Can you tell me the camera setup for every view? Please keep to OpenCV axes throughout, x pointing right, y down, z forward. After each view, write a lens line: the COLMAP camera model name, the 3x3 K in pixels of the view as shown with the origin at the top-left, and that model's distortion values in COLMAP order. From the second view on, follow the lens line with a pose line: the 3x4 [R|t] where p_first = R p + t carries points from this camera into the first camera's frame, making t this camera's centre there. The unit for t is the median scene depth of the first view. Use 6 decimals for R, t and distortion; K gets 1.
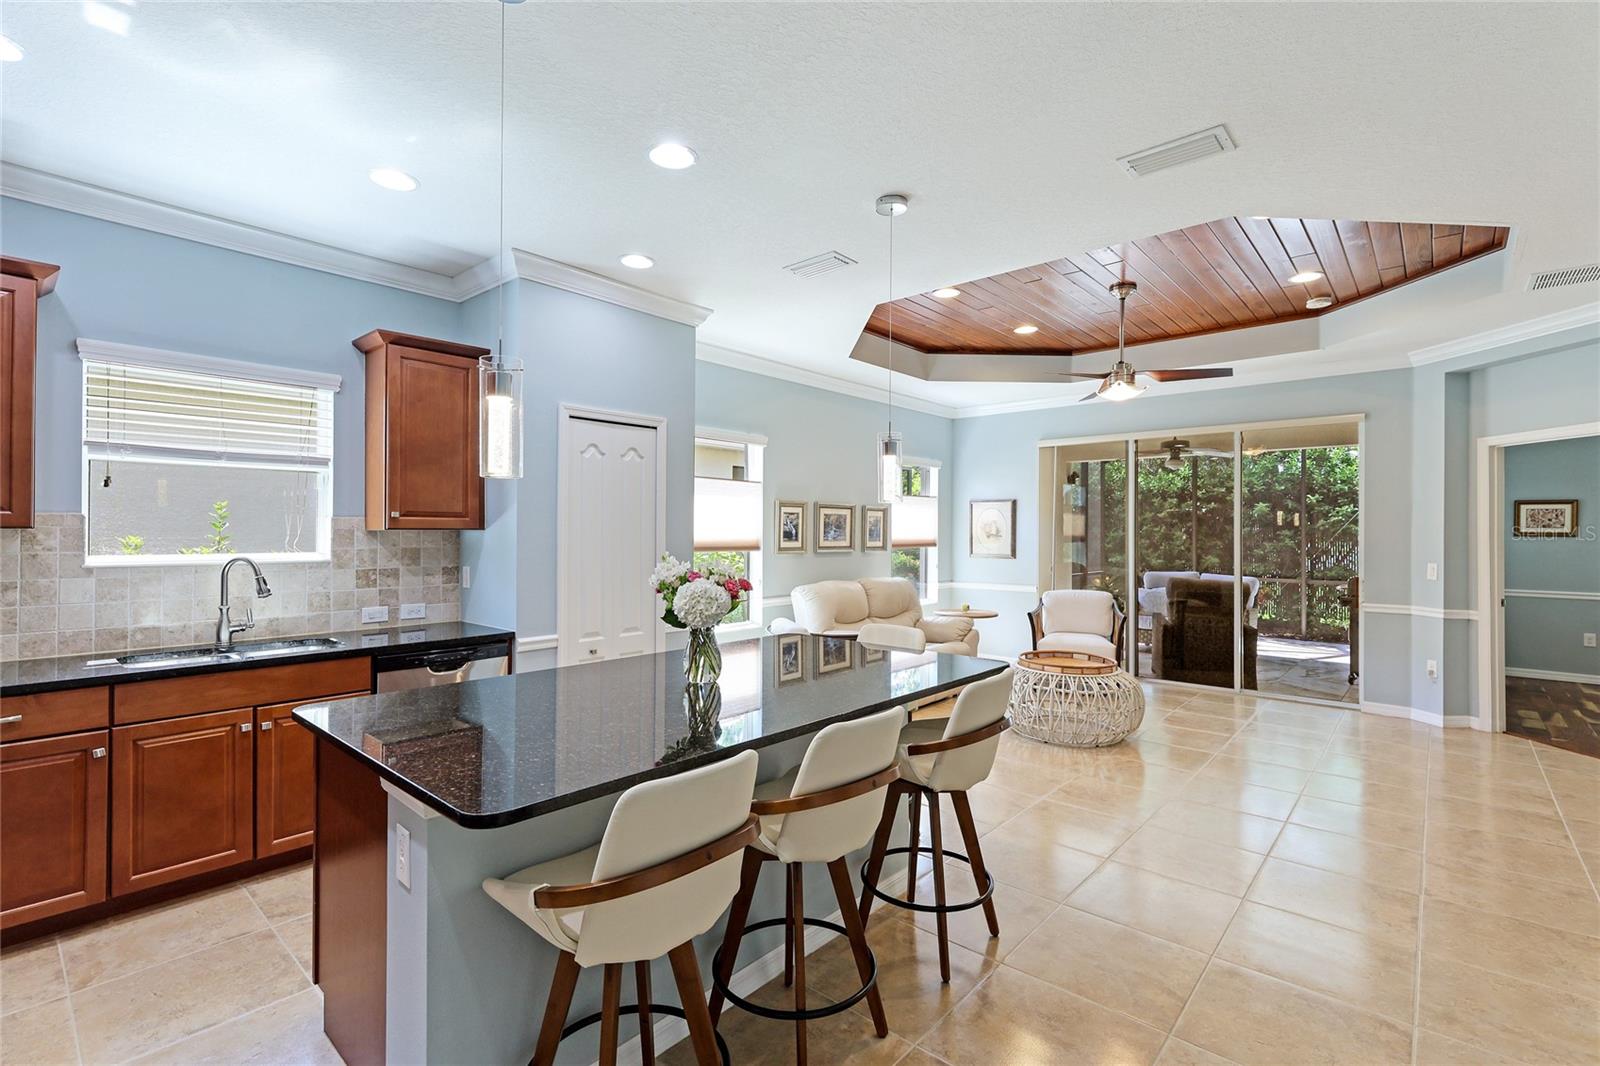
lens RADIAL K [[723.2, 0, 794.0], [0, 723.2, 527.5], [0, 0, 1]] dist [0.002681, 0.000545]
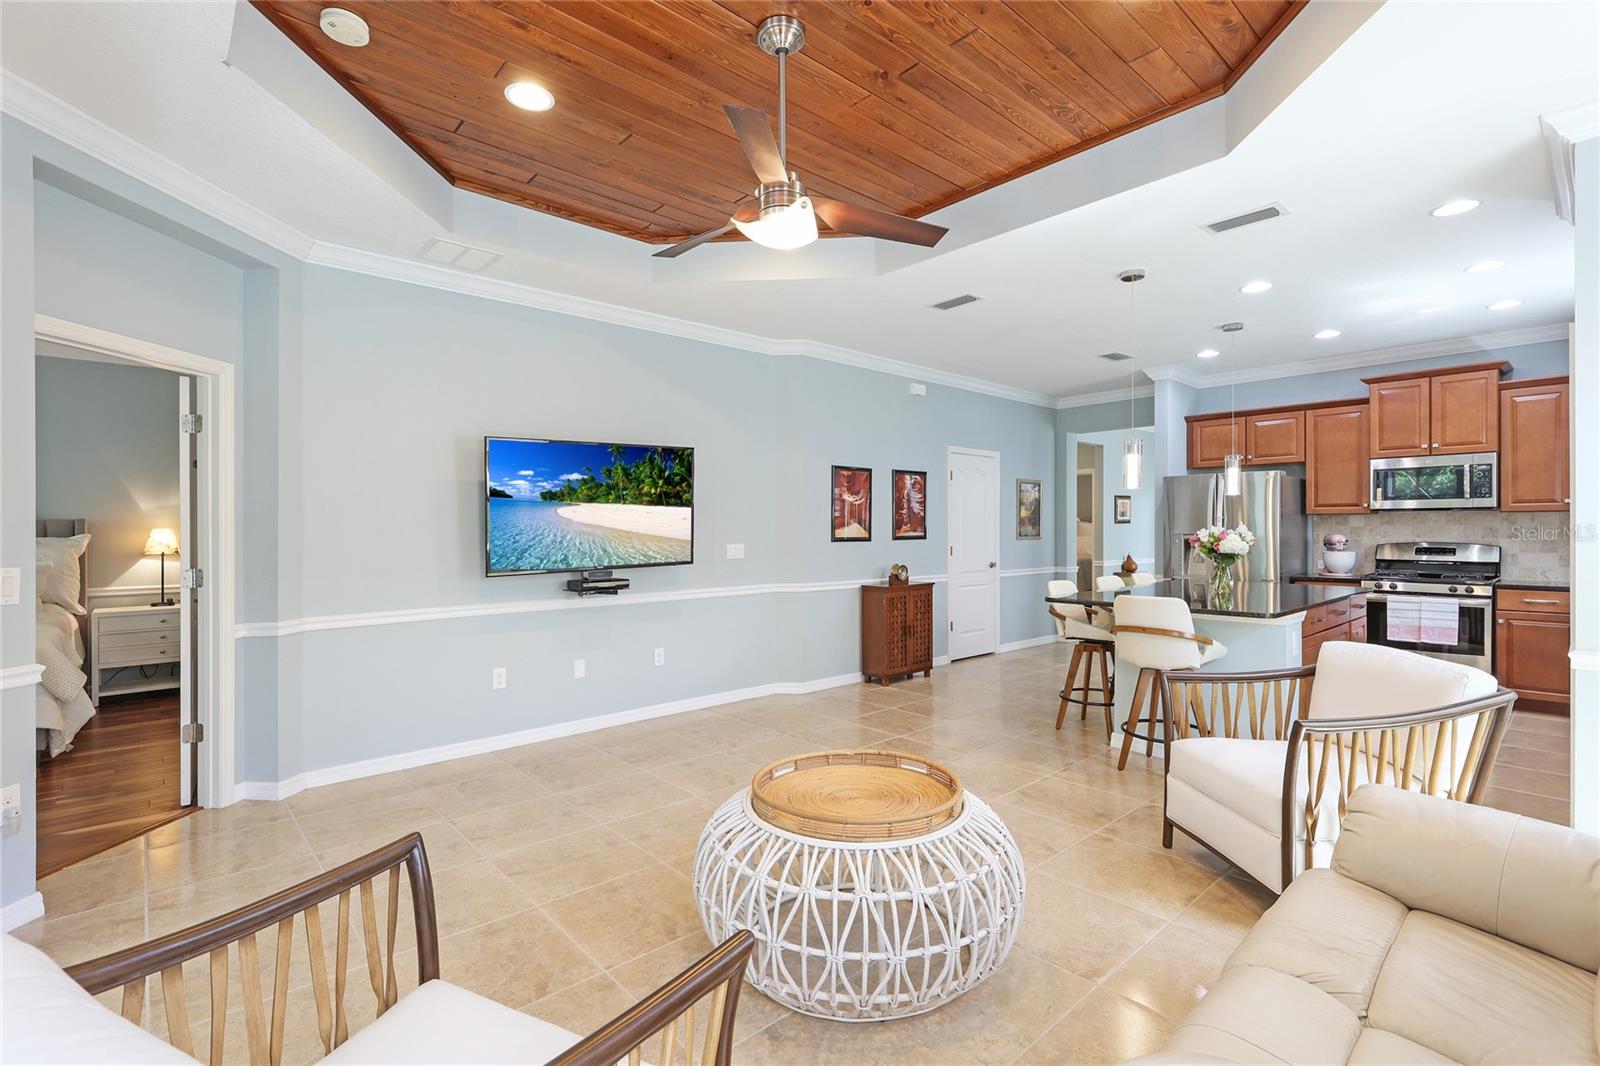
lens RADIAL K [[734.7, 0, 793.5], [0, 734.7, 530.3], [0, 0, 1]] dist [0.001392, -0.000179]
pose [[-0.993969, -0.001049, 0.109657, 0.318558], [-0.001216, 0.999998, -0.001453, 0.024547], [-0.109655, -0.001578, -0.993968, 1.251367]]
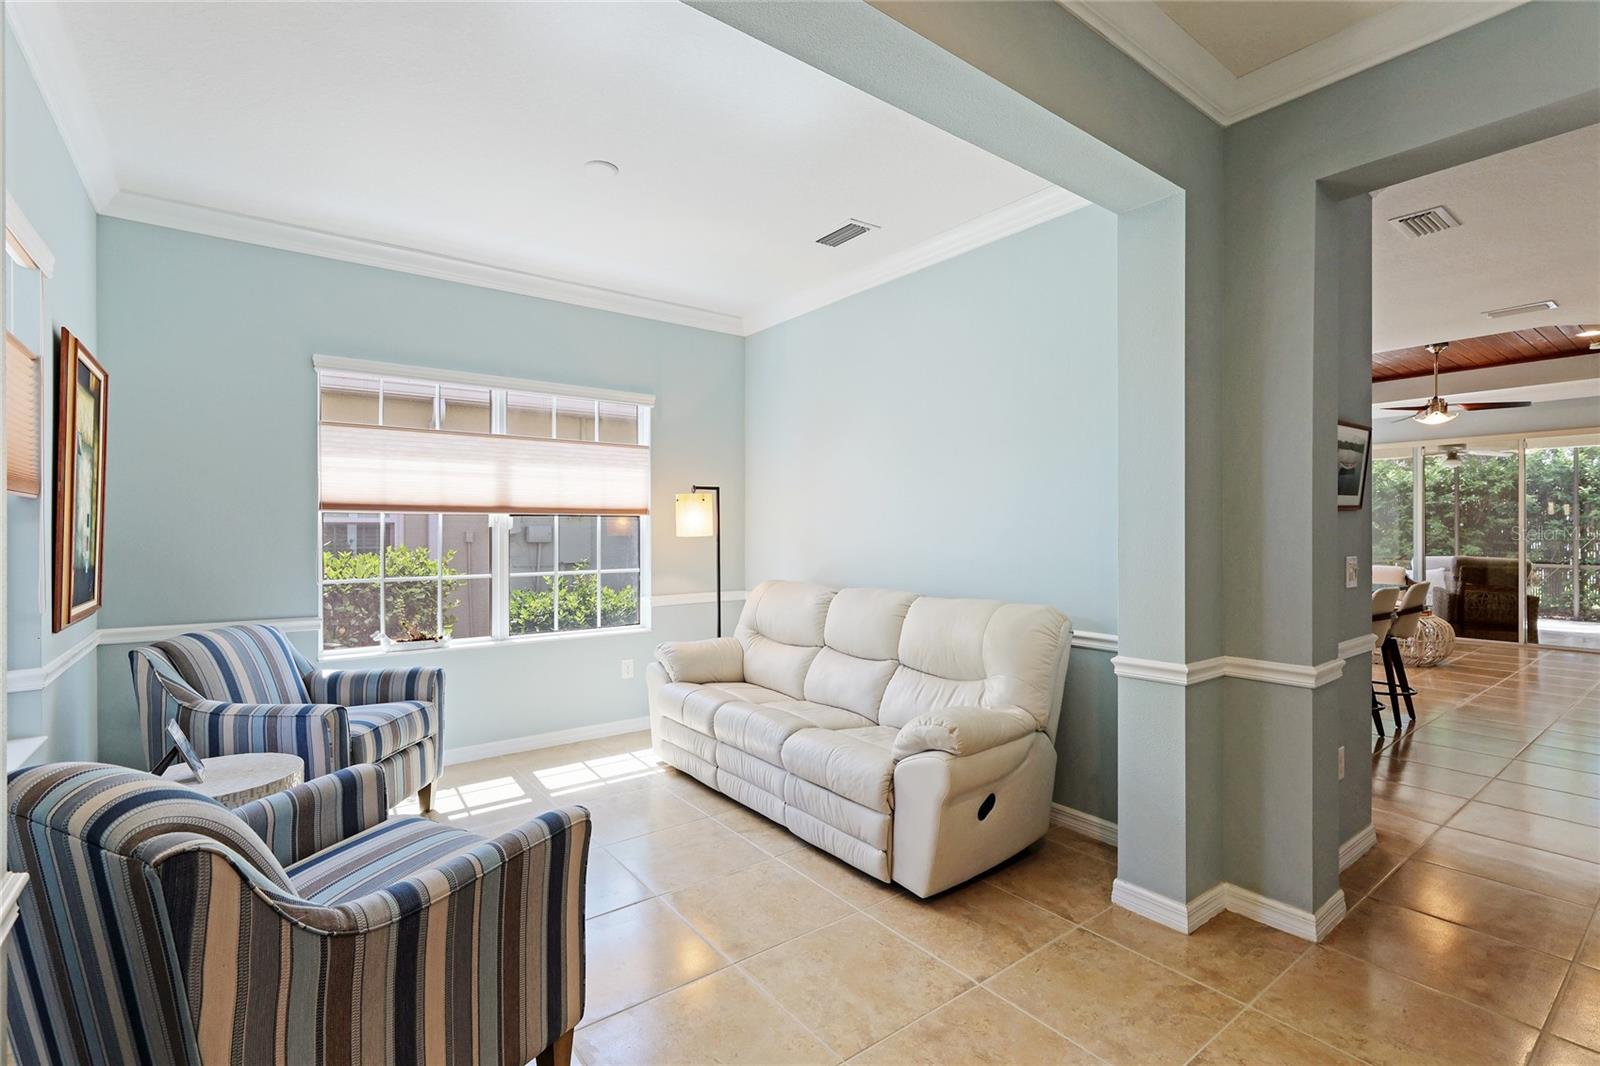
lens RADIAL K [[734.7, 0, 793.5], [0, 734.7, 530.3], [0, 0, 1]] dist [0.001392, -0.000179]
pose [[0.981691, -0.006233, -0.190378, -0.415093], [0.006917, 0.999972, 0.002926, 0.015250], [0.190355, -0.004190, 0.981706, -0.533810]]
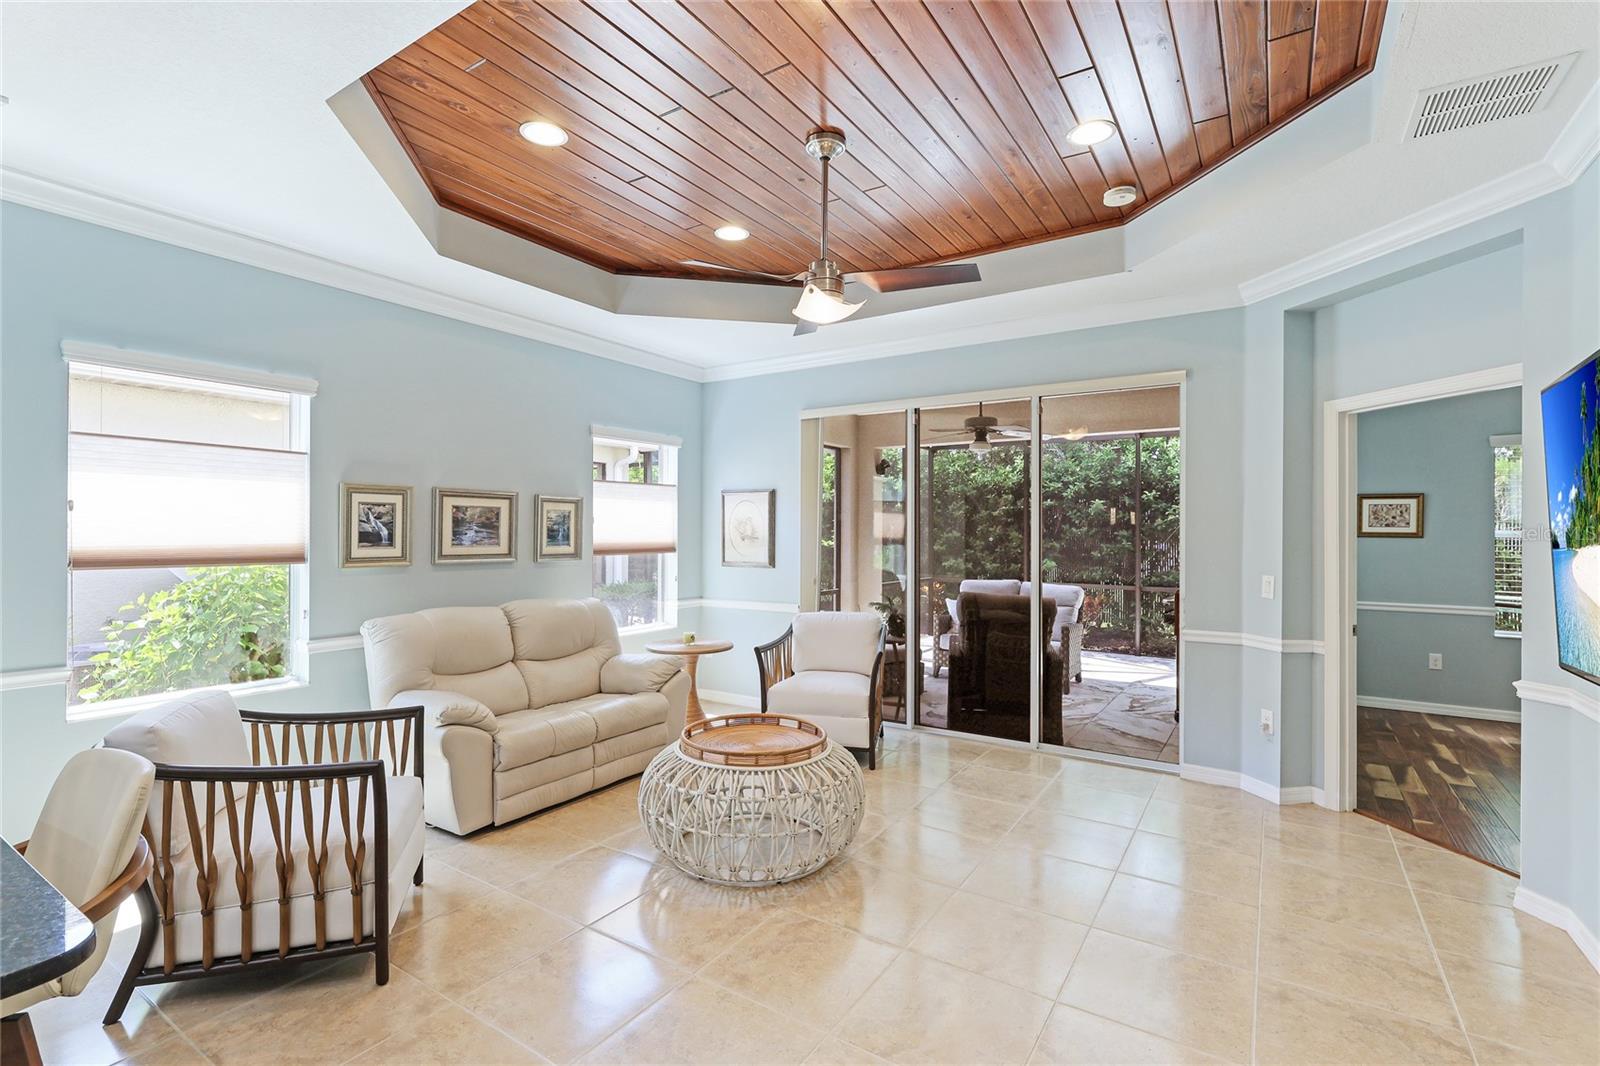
lens RADIAL K [[734.7, 0, 793.5], [0, 734.7, 530.3], [0, 0, 1]] dist [0.001392, -0.000179]
pose [[0.988950, -0.000525, 0.148246, 0.271788], [0.000097, 0.999996, 0.002894, 0.001990], [-0.148247, -0.002848, 0.988946, 0.308506]]
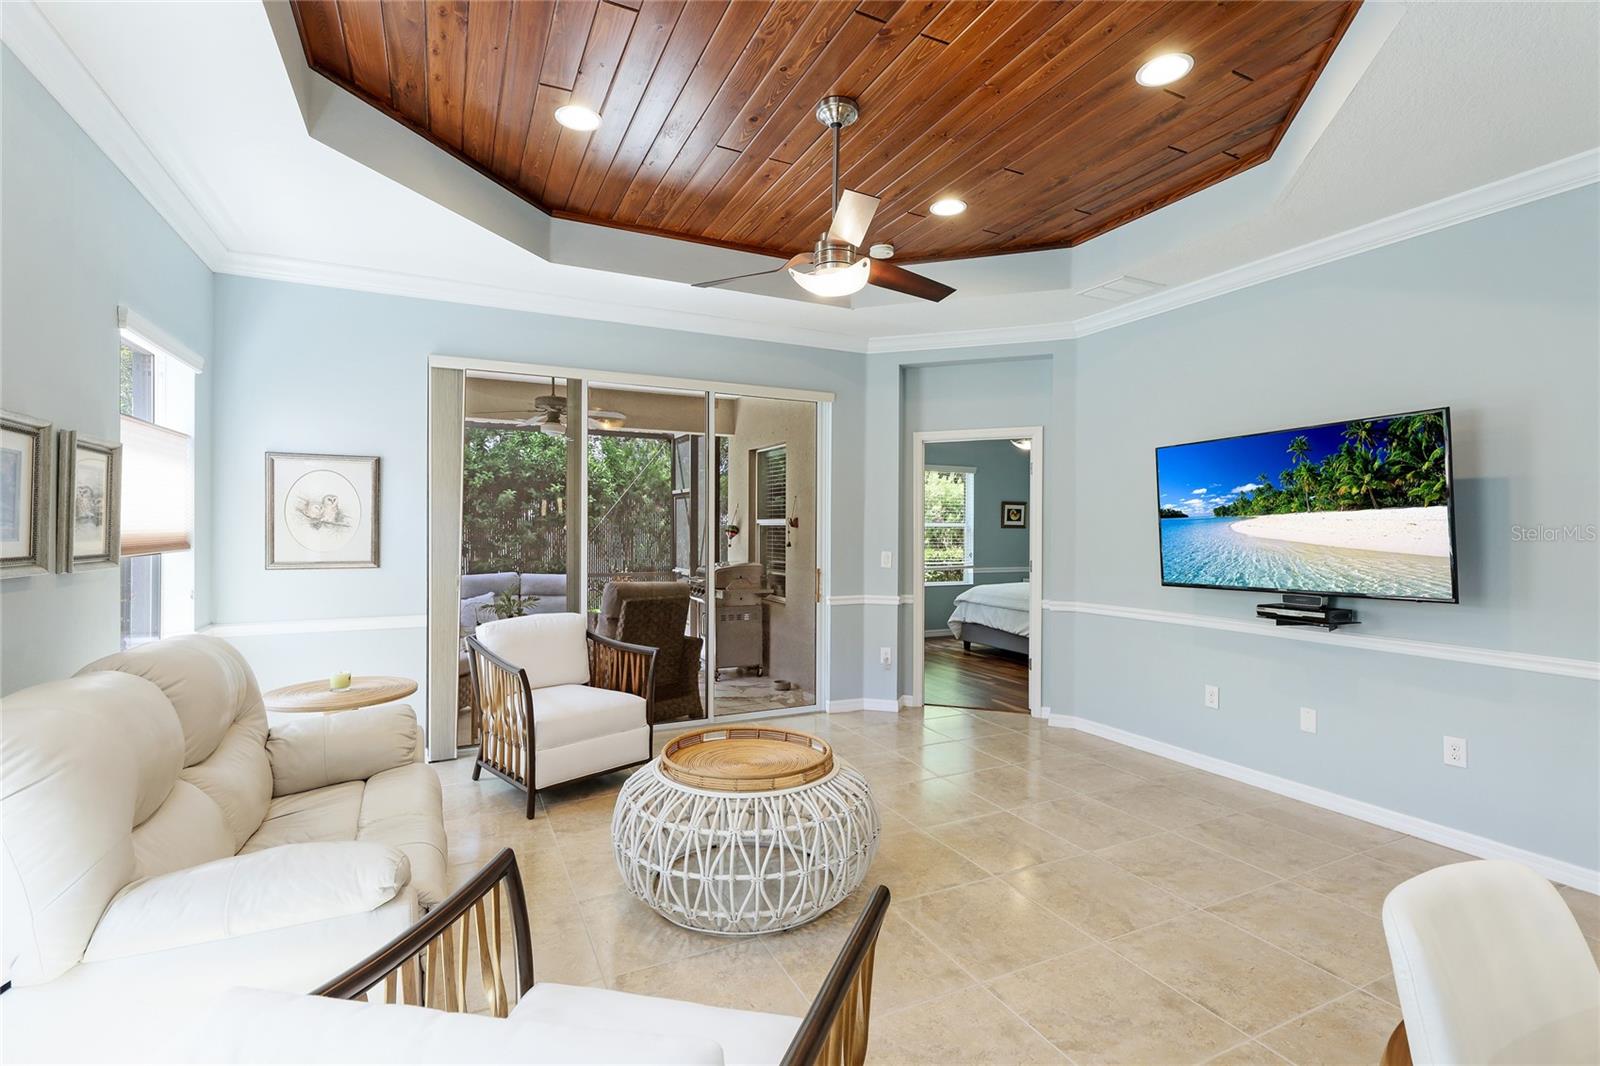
lens RADIAL K [[730.2, 0, 798.2], [0, 730.2, 528.8], [0, 0, 1]] dist [0.000335, -0.000640]
pose [[0.376698, -0.003016, 0.926331, -0.097096], [-0.006386, 0.999962, 0.005853, 0.011373], [-0.926314, -0.008121, 0.376665, 0.653631]]
